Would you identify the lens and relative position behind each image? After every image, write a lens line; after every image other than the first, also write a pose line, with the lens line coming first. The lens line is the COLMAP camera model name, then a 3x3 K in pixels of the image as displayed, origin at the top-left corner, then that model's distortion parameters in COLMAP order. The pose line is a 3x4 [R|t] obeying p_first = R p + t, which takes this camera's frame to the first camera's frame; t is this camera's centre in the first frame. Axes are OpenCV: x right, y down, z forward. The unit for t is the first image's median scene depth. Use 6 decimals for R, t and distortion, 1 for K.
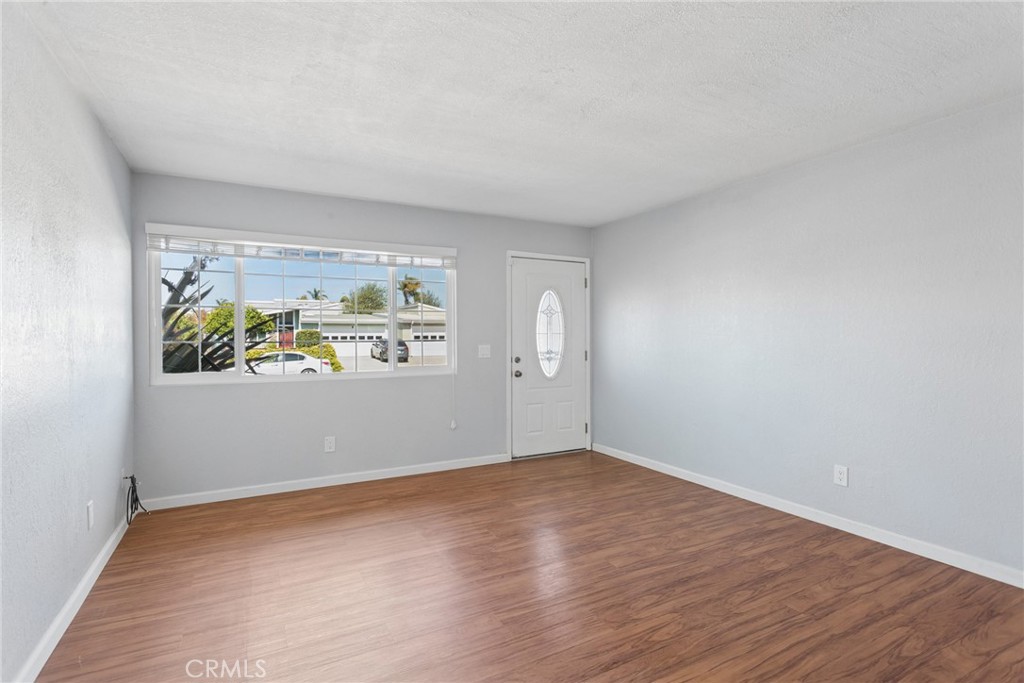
lens RADIAL K [[498.1, 0, 513.1], [0, 498.1, 340.2], [0, 0, 1]] dist [-0.004991, 0.000381]
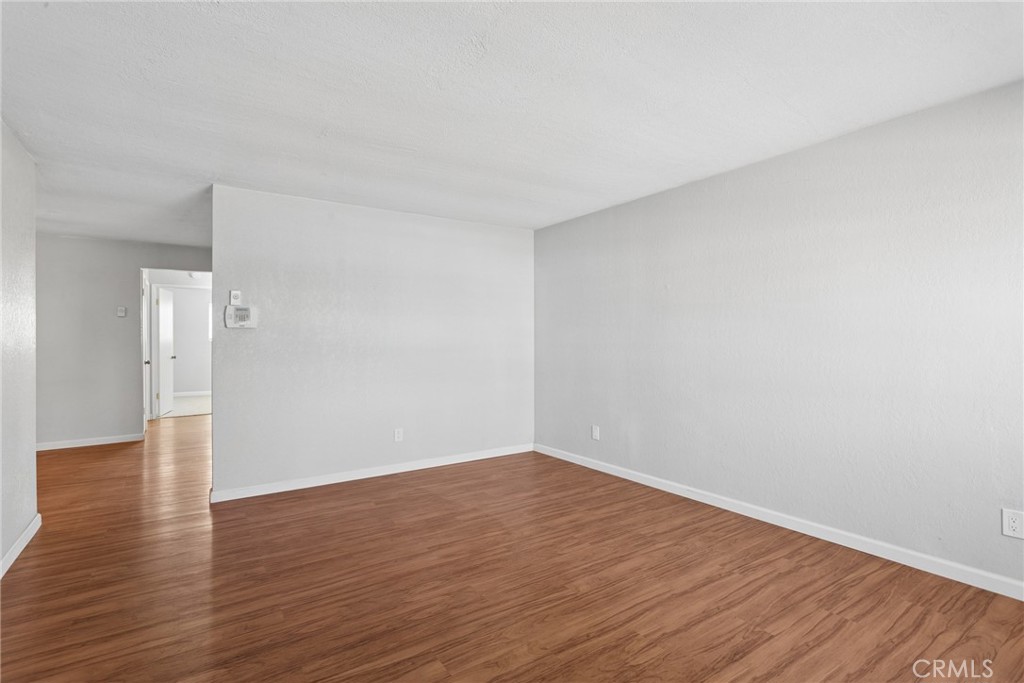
lens RADIAL K [[498.1, 0, 508.4], [0, 498.1, 339.4], [0, 0, 1]] dist [-0.004991, 0.000381]
pose [[-0.995719, 0.007927, -0.092086, 0.109824], [0.007316, 0.999949, 0.006966, -0.006083], [0.092137, 0.006263, -0.995727, 1.105105]]
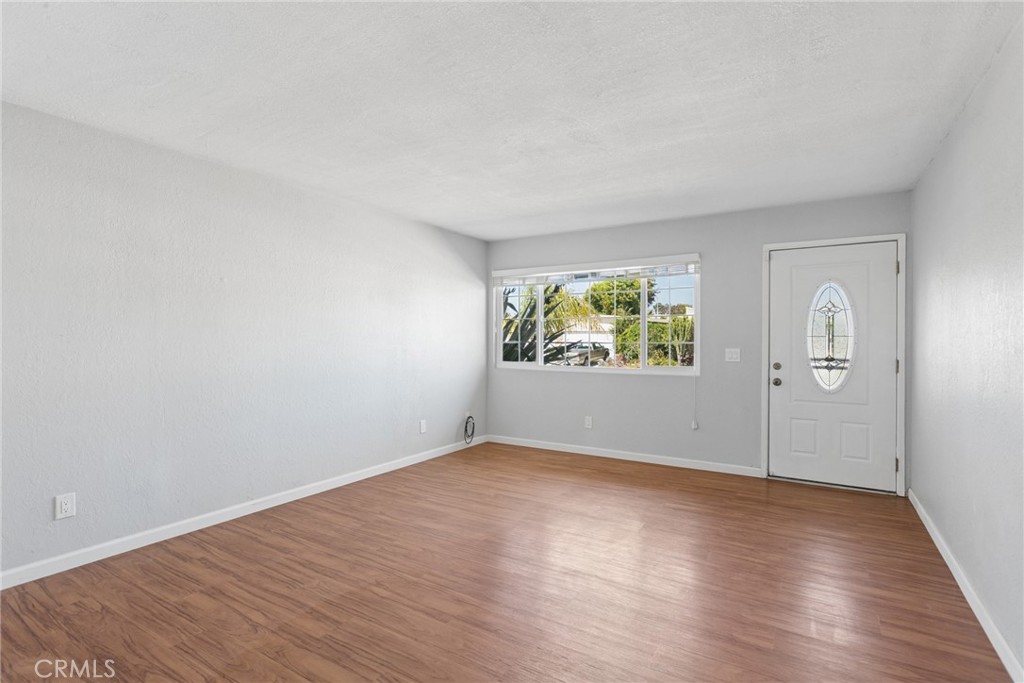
lens RADIAL K [[498.1, 0, 510.8], [0, 498.1, 340.4], [0, 0, 1]] dist [-0.004991, 0.000381]
pose [[0.493359, 0.008282, -0.869786, 0.656657], [-0.007660, 0.999957, 0.005177, -0.008826], [0.869792, 0.004108, 0.493401, 0.184835]]
